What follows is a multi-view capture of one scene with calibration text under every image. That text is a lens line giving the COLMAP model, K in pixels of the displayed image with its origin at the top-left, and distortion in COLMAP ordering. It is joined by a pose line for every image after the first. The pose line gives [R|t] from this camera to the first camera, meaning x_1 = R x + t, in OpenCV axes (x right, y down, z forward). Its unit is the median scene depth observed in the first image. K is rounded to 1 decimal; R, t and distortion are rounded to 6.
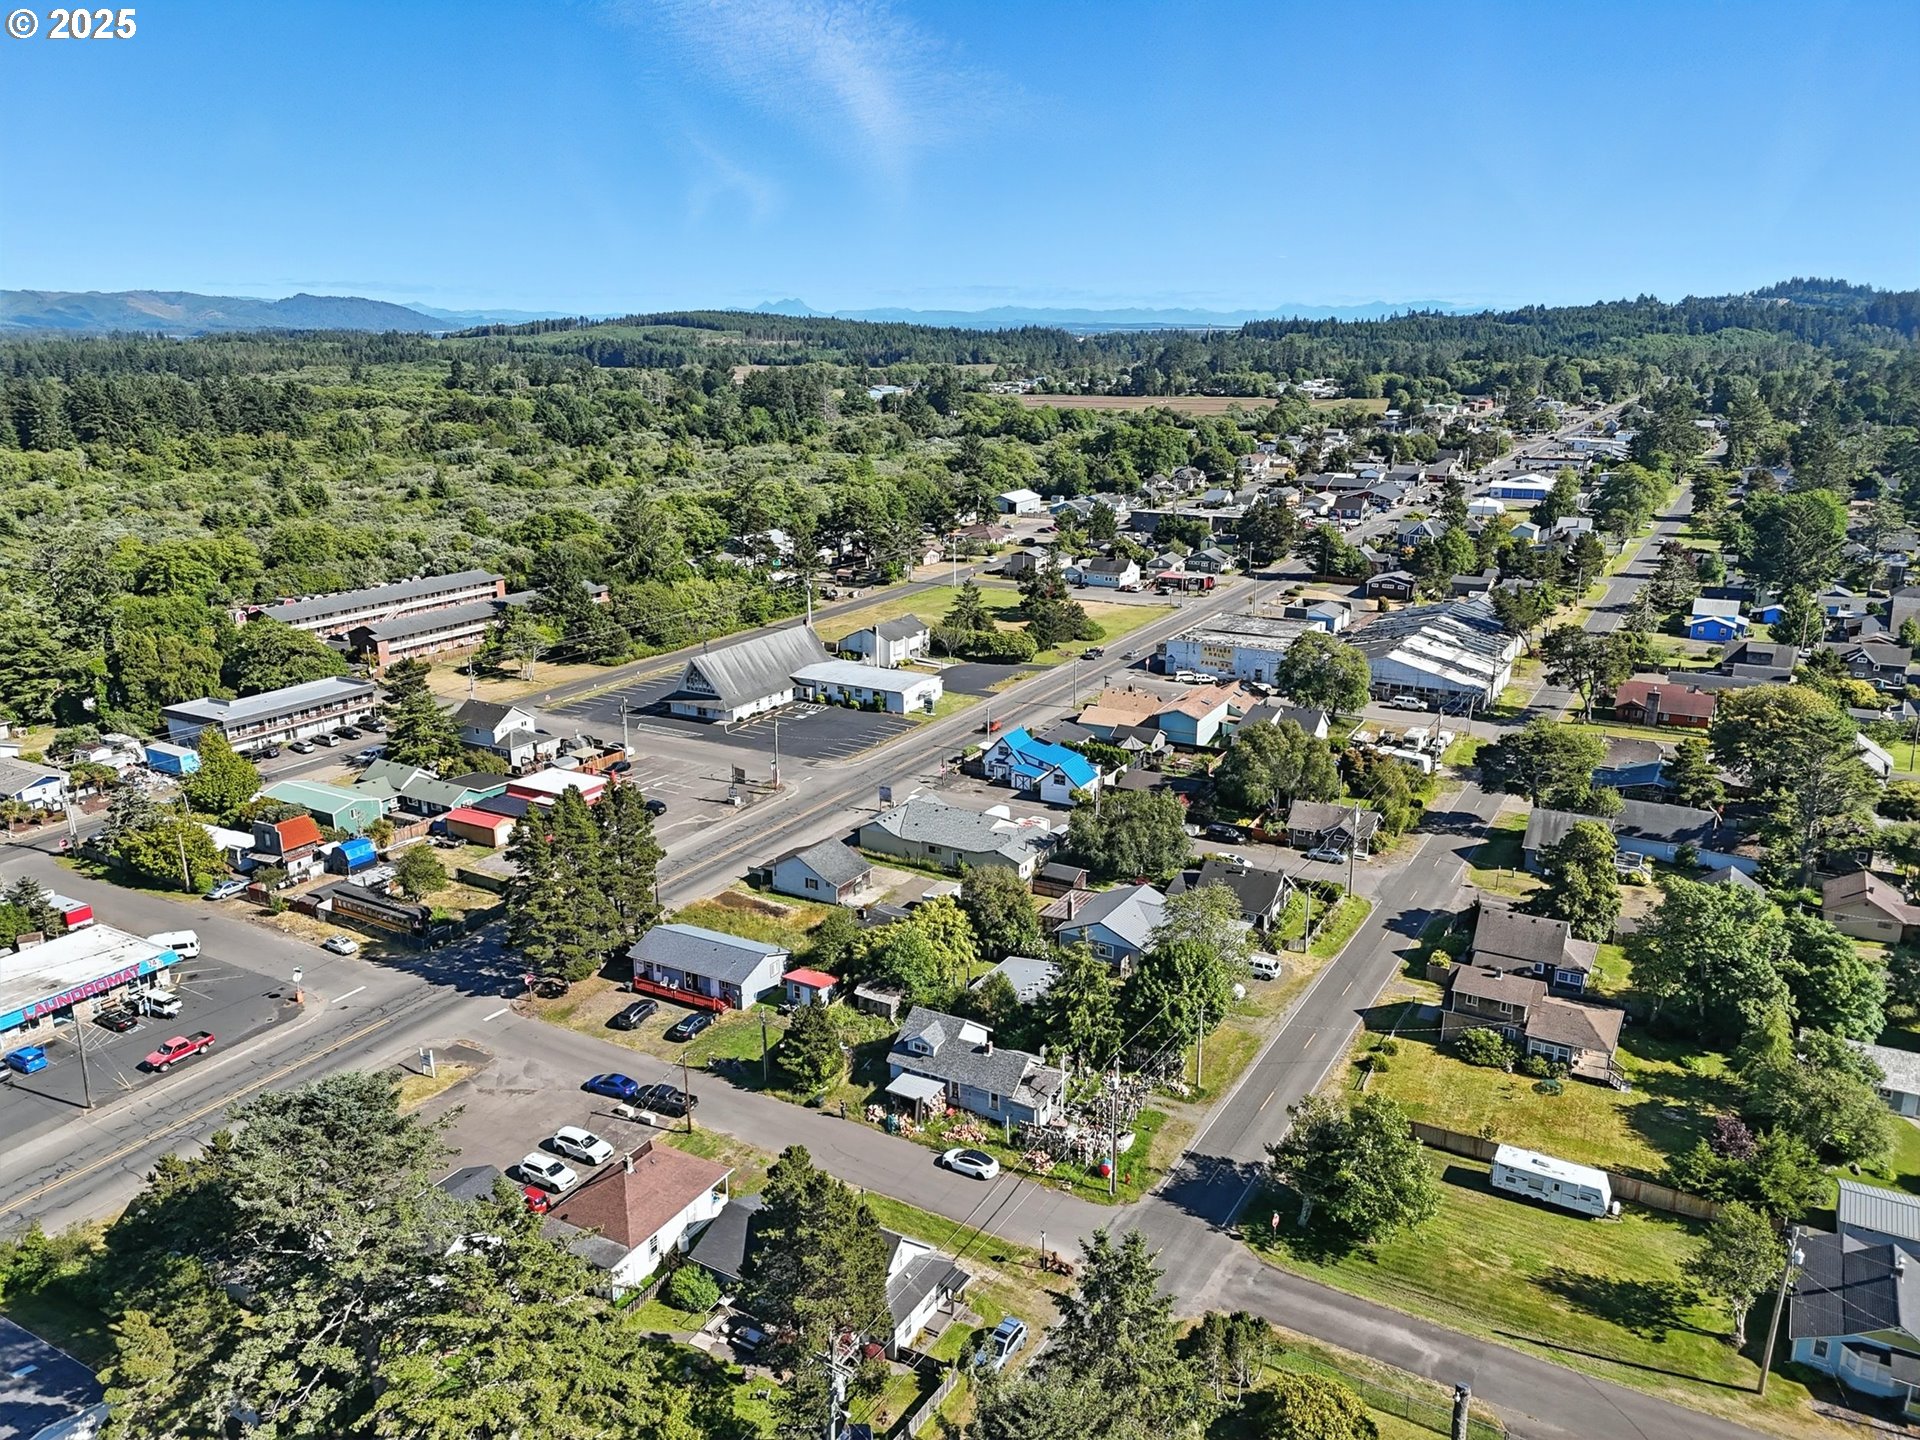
lens RADIAL K [[1436.1, 0, 960.0], [0, 1436.1, 720.0], [0, 0, 1]] dist [0.028876, -0.005012]
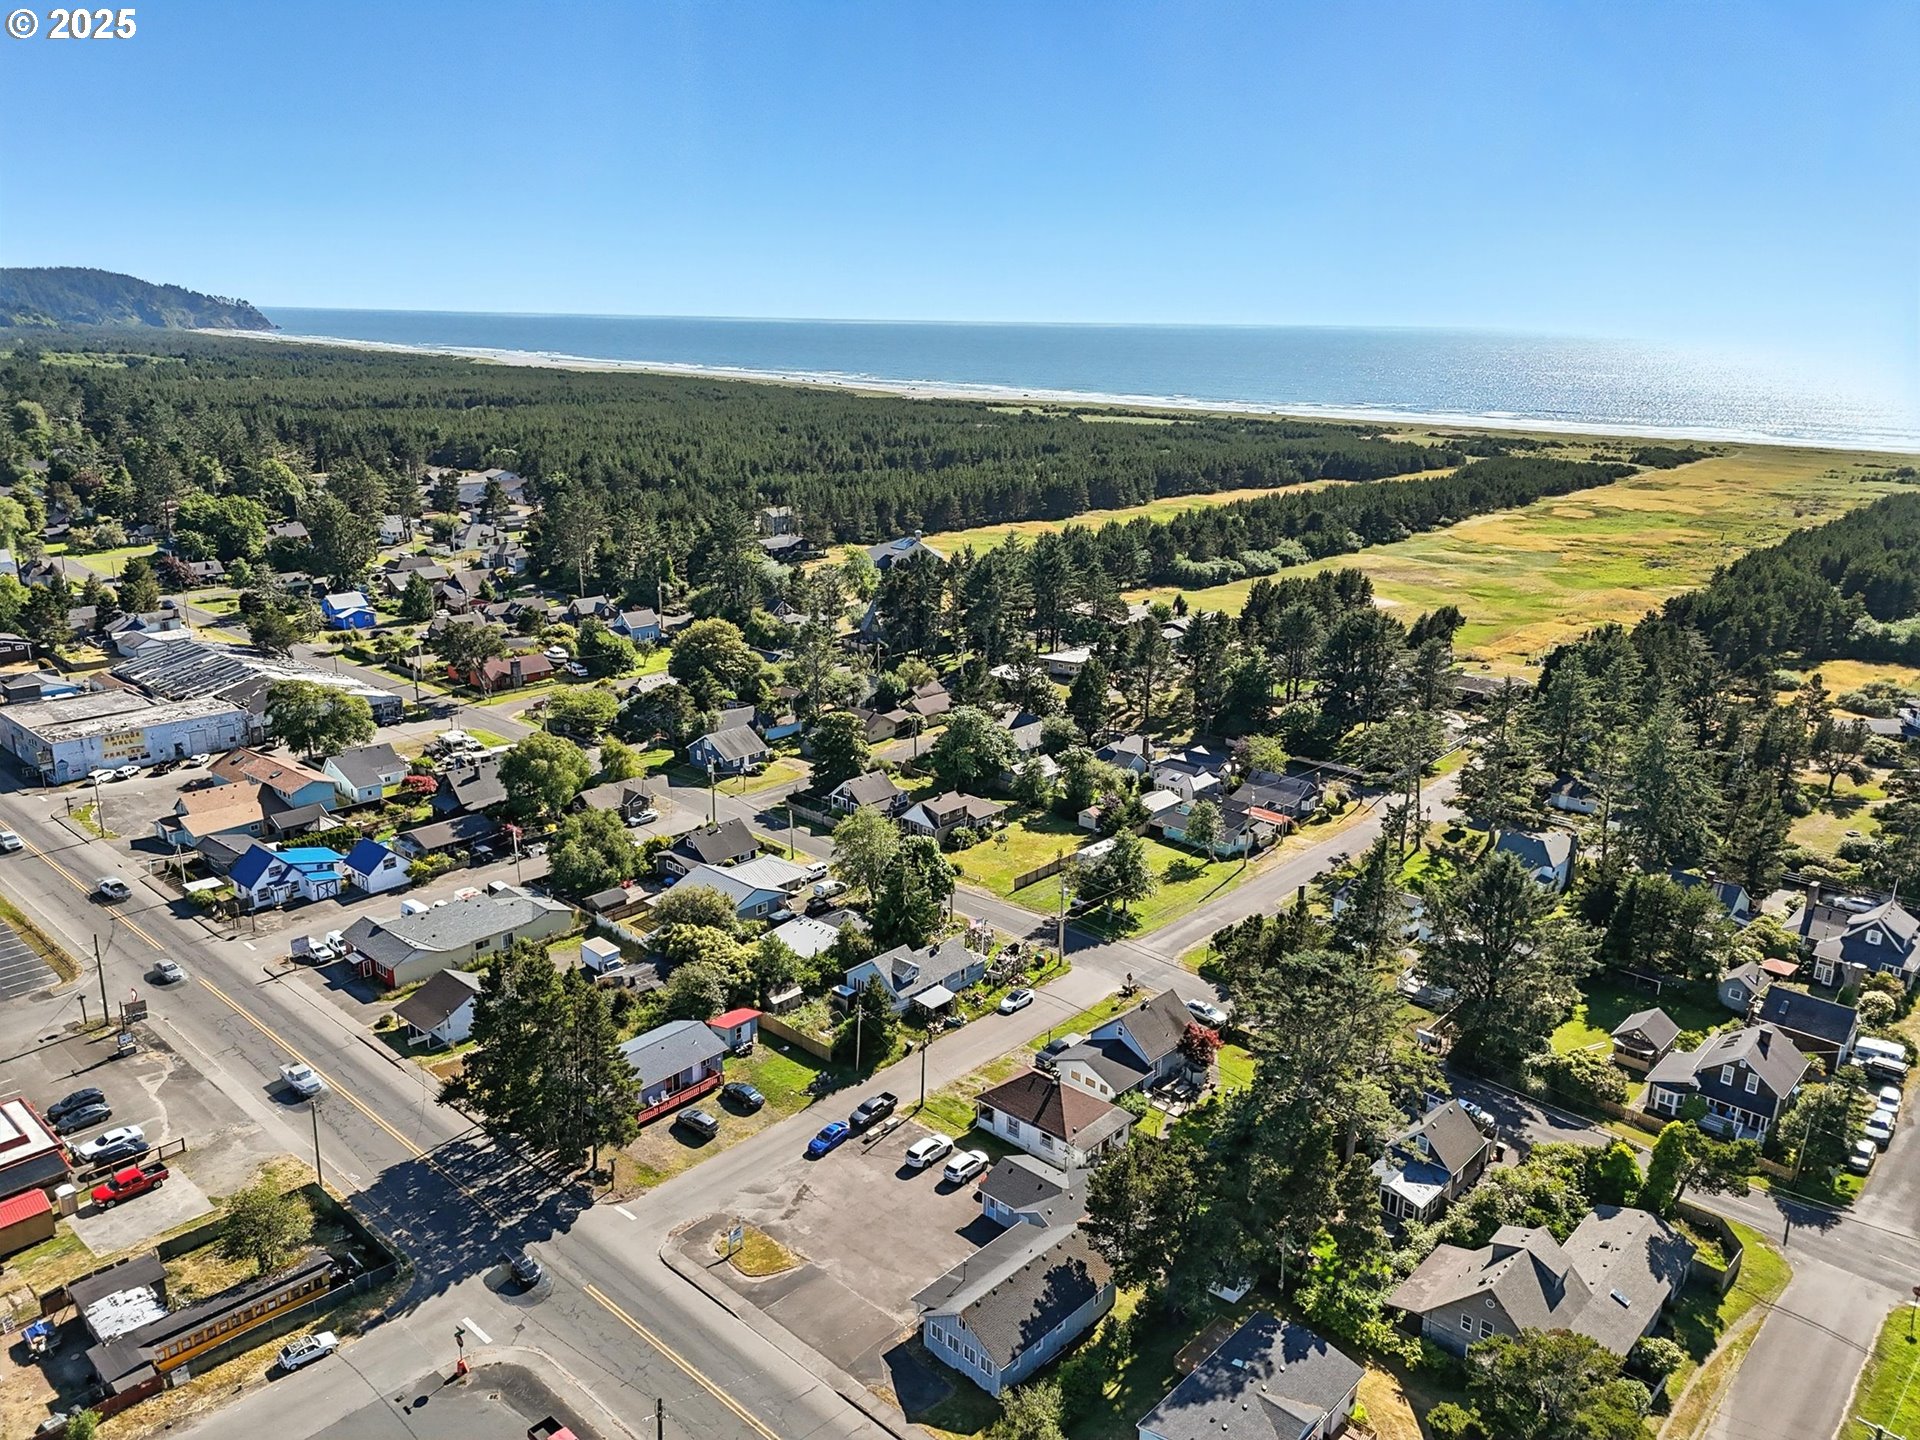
lens RADIAL K [[1436.1, 0, 960.0], [0, 1436.1, 720.0], [0, 0, 1]] dist [0.028876, -0.005012]
pose [[0.225886, -0.276619, 0.934054, -0.986447], [0.260897, 0.940988, 0.215578, -0.220441], [-0.938567, 0.194996, 0.284725, 0.449376]]
